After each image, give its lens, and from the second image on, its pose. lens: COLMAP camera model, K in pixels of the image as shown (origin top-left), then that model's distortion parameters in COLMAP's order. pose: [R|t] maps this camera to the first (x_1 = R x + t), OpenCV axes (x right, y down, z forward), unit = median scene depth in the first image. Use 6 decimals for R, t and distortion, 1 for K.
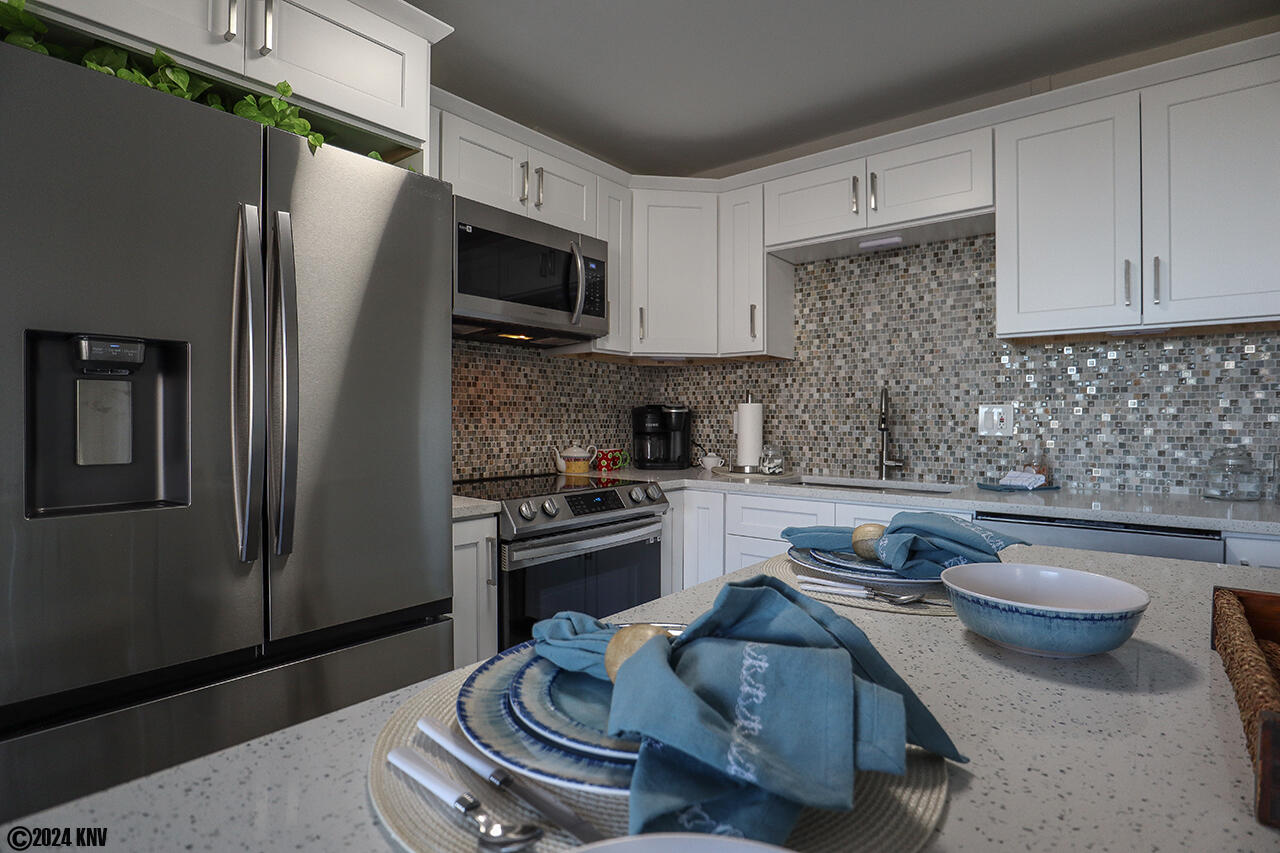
lens RADIAL K [[686.8, 0, 622.1], [0, 686.8, 403.4], [0, 0, 1]] dist [-0.004254, -0.001066]
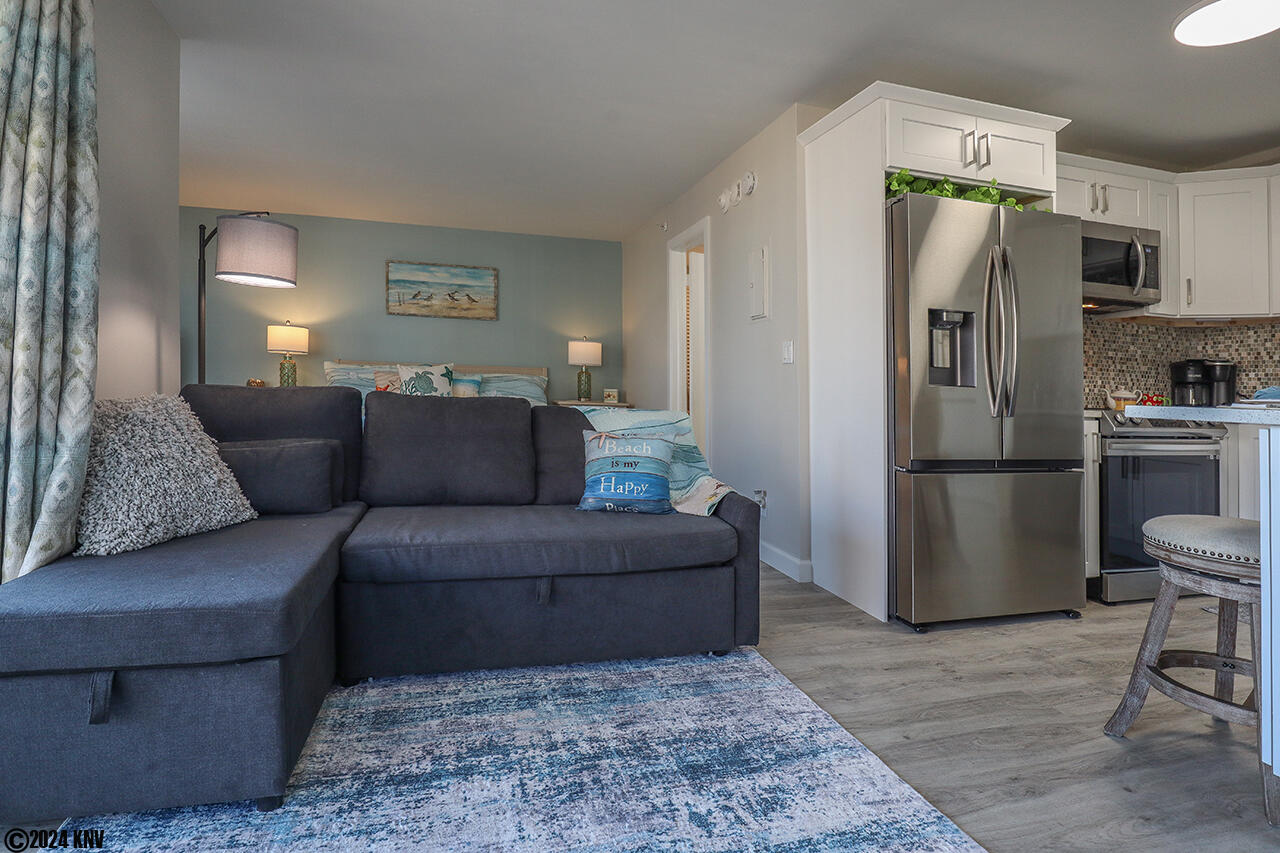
lens RADIAL K [[674.9, 0, 603.2], [0, 674.9, 387.4], [0, 0, 1]] dist [-0.065019, 0.026925]
pose [[0.824416, 0.021931, -0.565559, -0.187529], [-0.016272, 0.999754, 0.015048, 0.058895], [0.565750, -0.003203, 0.824571, -0.602344]]
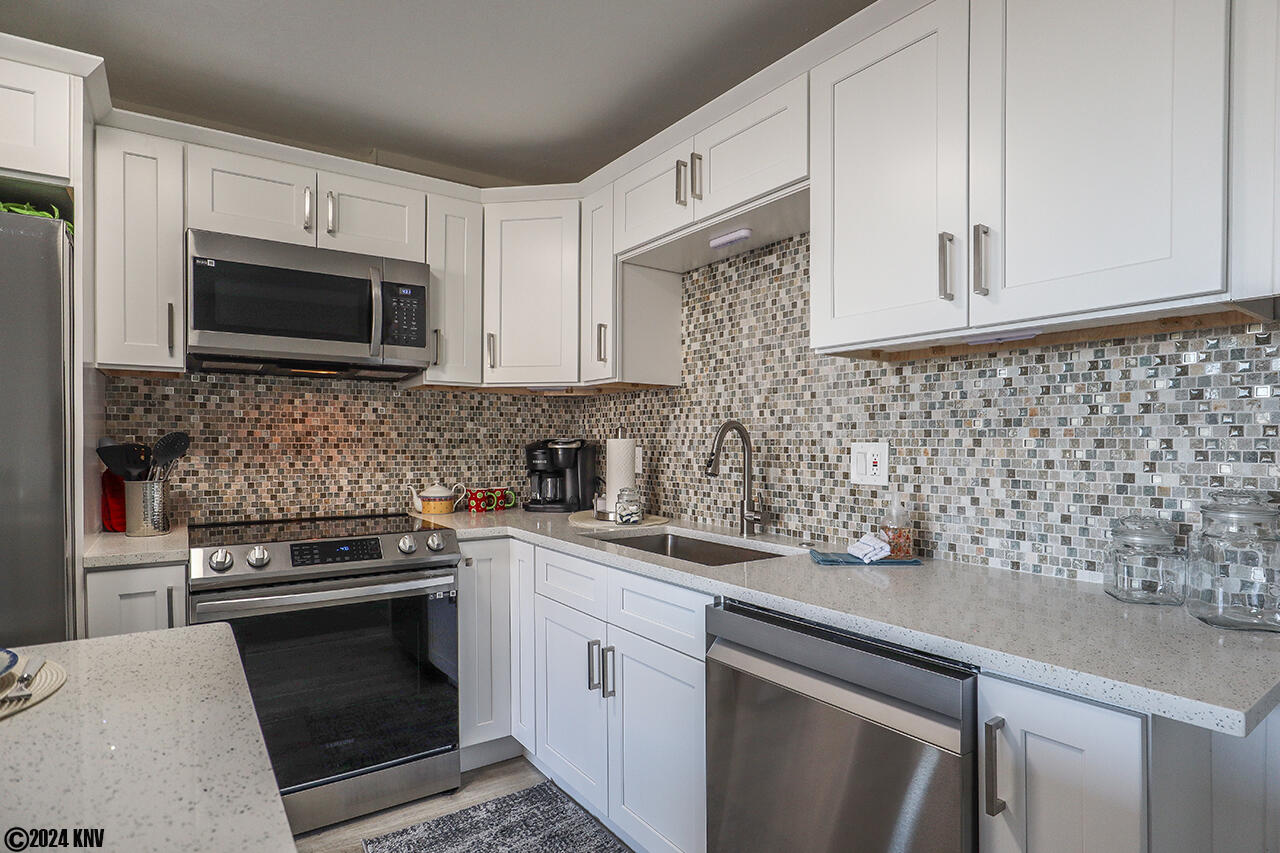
lens RADIAL K [[688.0, 0, 621.7], [0, 688.0, 415.7], [0, 0, 1]] dist [-0.005501, -0.001320]
pose [[0.954039, -0.010214, -0.299509, 0.478813], [0.005060, 0.999826, -0.017976, -0.014345], [0.299640, 0.015634, 0.953924, 0.194546]]
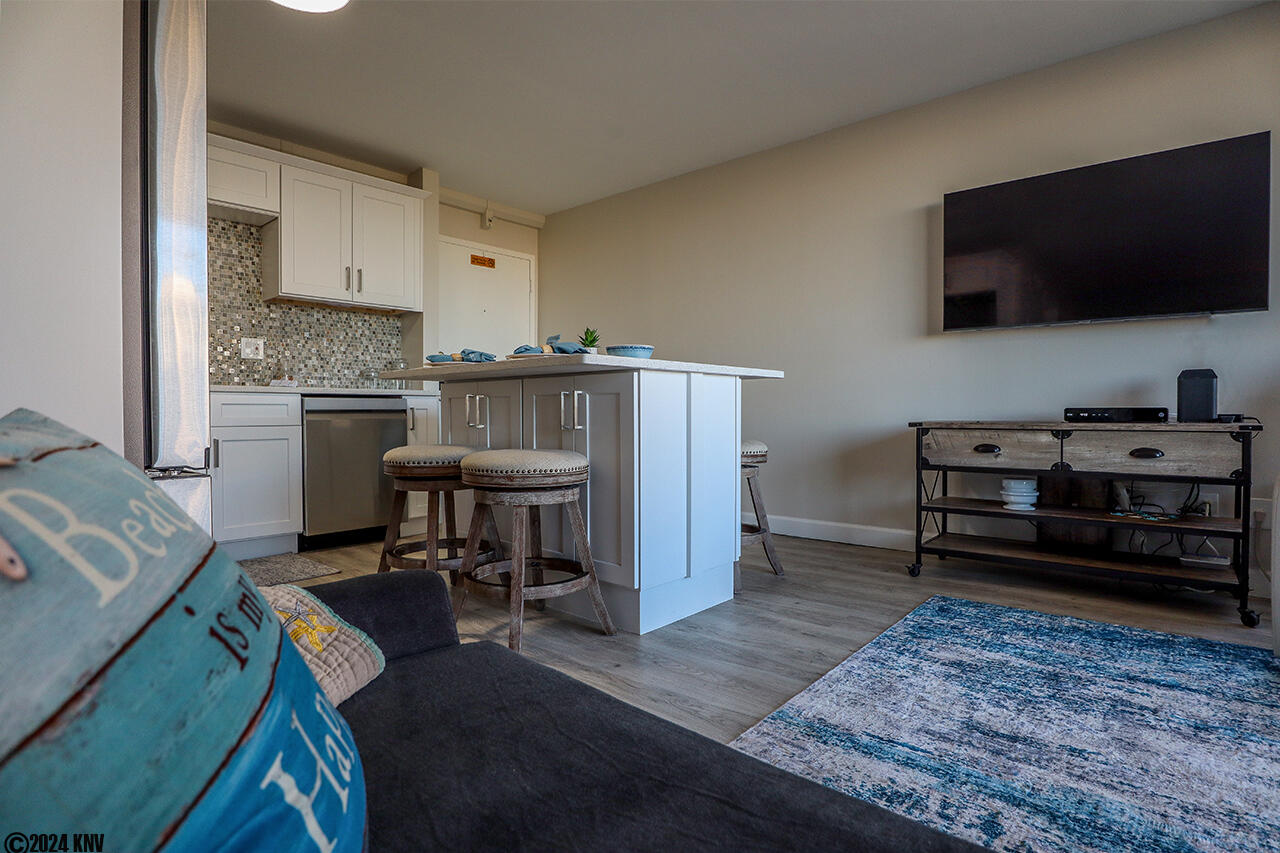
lens RADIAL K [[614.0, 0, 679.8], [0, 614.0, 432.2], [0, 0, 1]] dist [-0.035954, 0.015254]
pose [[-0.018551, -0.047185, 0.998714, -0.777903], [-0.019450, 0.998714, 0.046824, 0.121088], [-0.999639, -0.018557, -0.019445, 0.063354]]
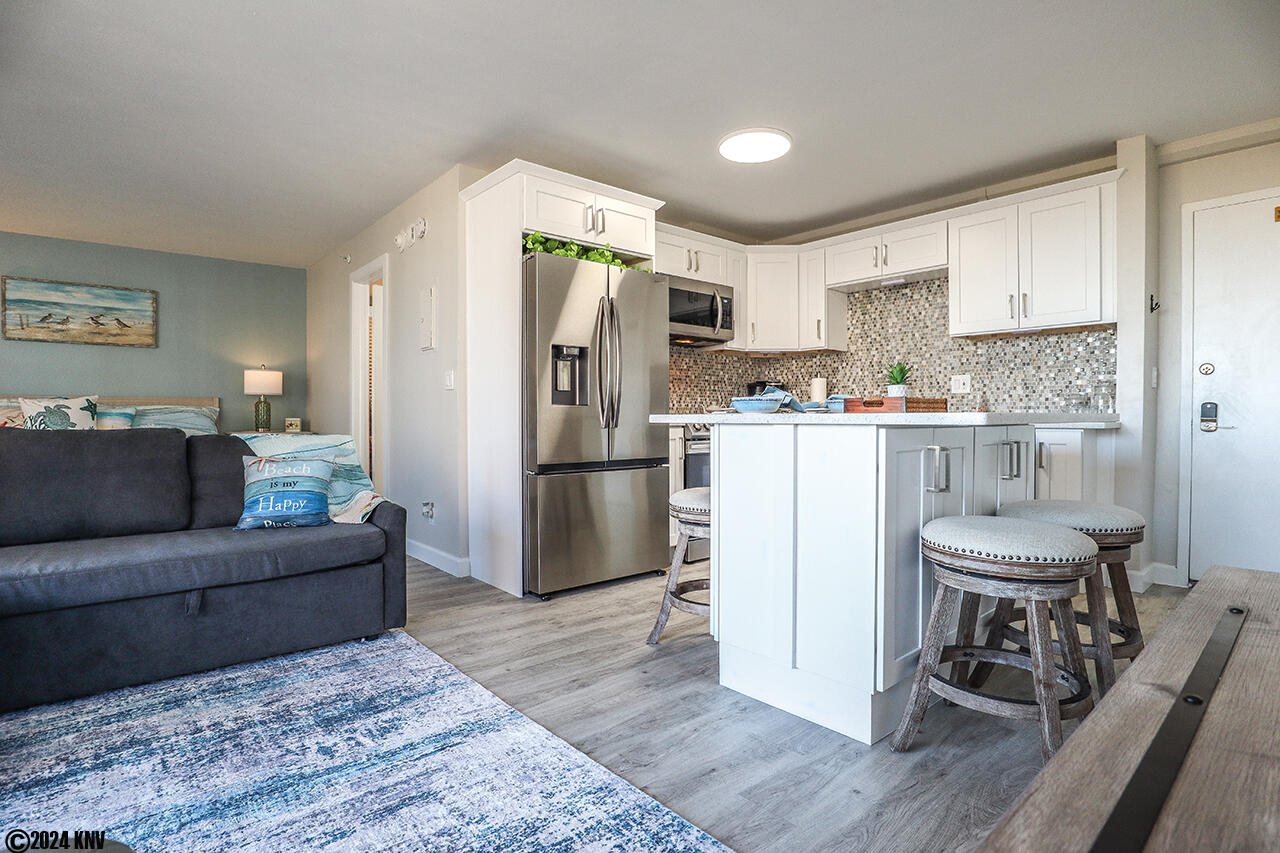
lens RADIAL K [[681.4, 0, 634.3], [0, 681.4, 392.6], [0, 0, 1]] dist [-0.016918, -0.002736]
pose [[0.987837, -0.012217, -0.155011, -0.001245], [0.009900, 0.999828, -0.015706, 0.060275], [0.155176, 0.013980, 0.987788, -0.754379]]
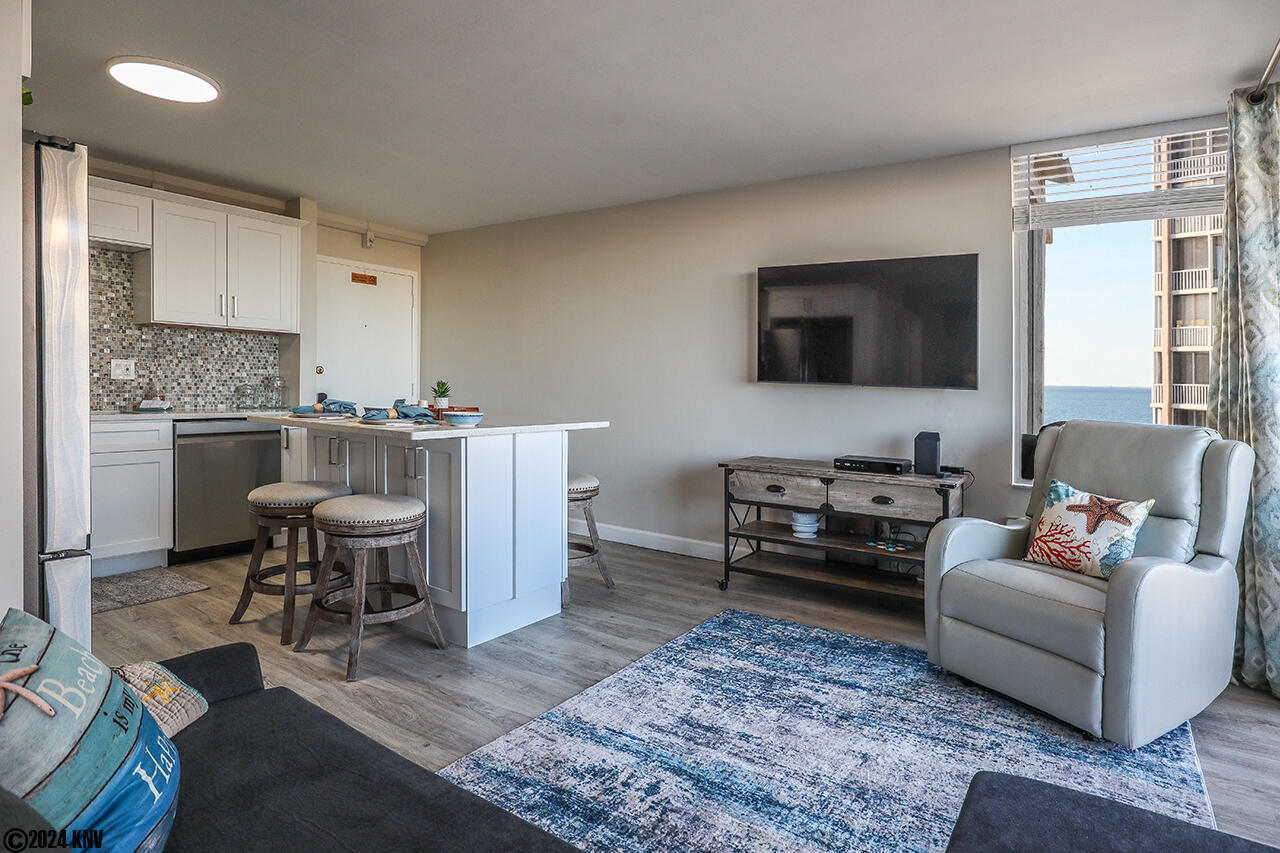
lens RADIAL K [[630.6, 0, 678.0], [0, 630.6, 421.7], [0, 0, 1]] dist [-0.040928, 0.016976]
pose [[-0.136965, -0.069668, 0.988123, -0.987746], [-0.050563, 0.996715, 0.063265, -0.010094], [-0.989285, -0.041297, -0.140038, -0.075646]]
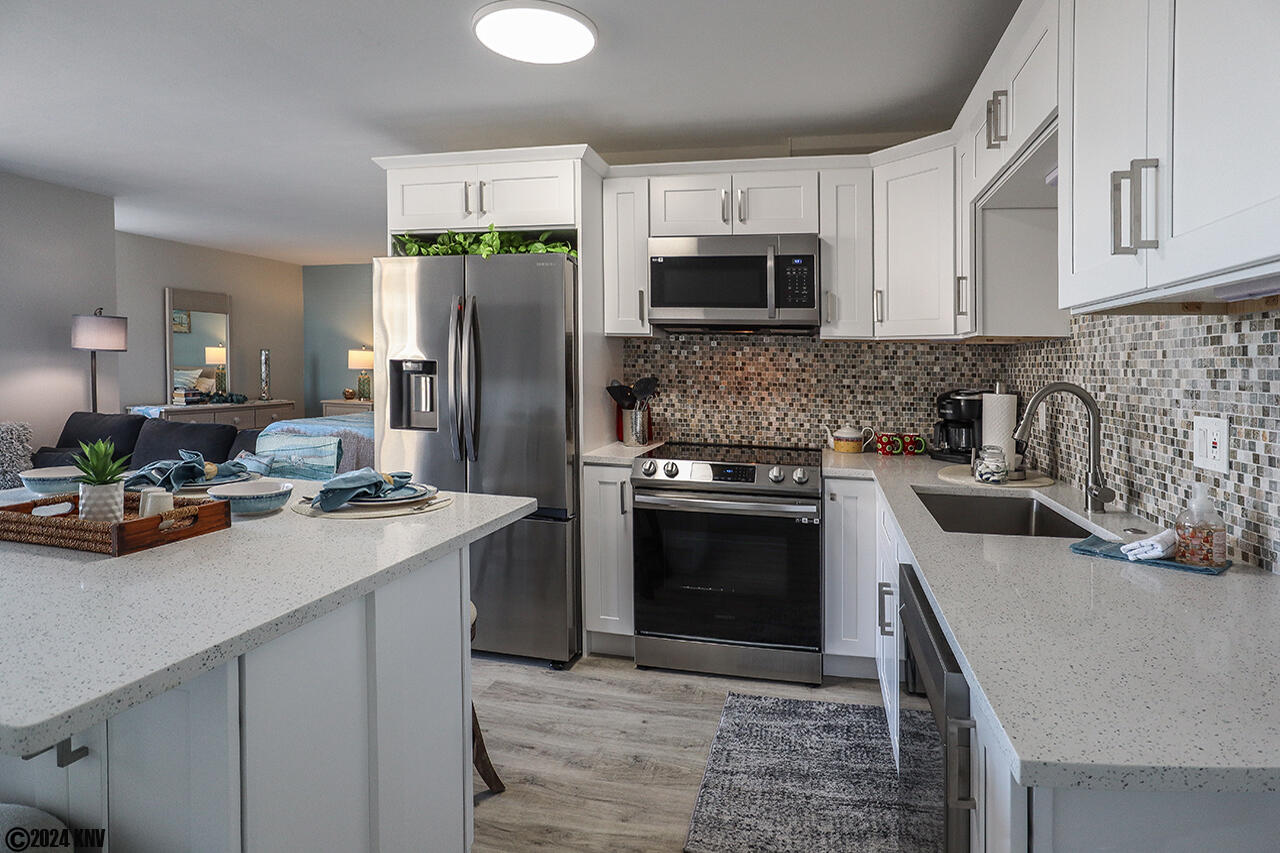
lens RADIAL K [[692.3, 0, 662.3], [0, 692.3, 366.1], [0, 0, 1]] dist [-0.053373, -0.000071]
pose [[0.439238, 0.012287, -0.898287, 0.794033], [-0.002076, 0.999918, 0.012662, -0.045126], [0.898368, -0.003697, 0.439227, 0.303470]]
